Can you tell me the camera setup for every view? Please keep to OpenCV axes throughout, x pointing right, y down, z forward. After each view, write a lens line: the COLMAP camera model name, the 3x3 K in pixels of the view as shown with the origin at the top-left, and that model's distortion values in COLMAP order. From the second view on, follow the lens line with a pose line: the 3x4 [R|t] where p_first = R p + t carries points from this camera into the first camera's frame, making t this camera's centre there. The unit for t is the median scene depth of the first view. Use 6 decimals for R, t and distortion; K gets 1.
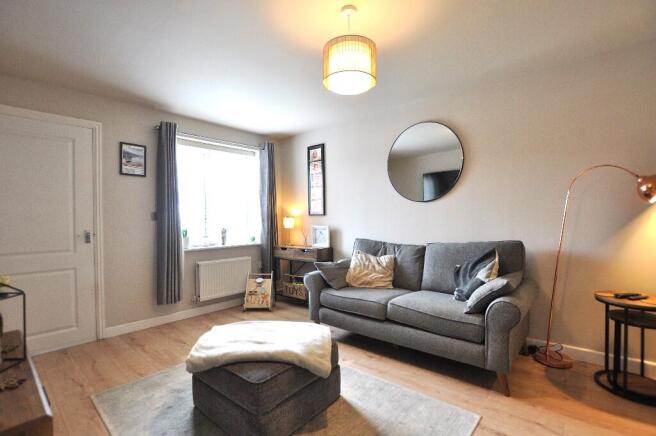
lens RADIAL K [[299.5, 0, 332.9], [0, 299.5, 219.0], [0, 0, 1]] dist [-0.022661, -0.000042]
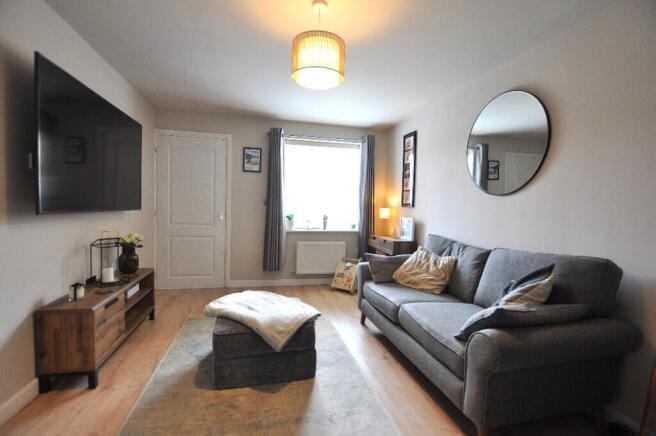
lens RADIAL K [[299.5, 0, 332.9], [0, 299.5, 219.0], [0, 0, 1]] dist [-0.022661, -0.000042]
pose [[0.816190, 0.062712, -0.574370, 0.392339], [-0.039086, 0.997808, 0.053402, -0.019453], [0.576460, -0.021137, 0.816852, 0.103779]]
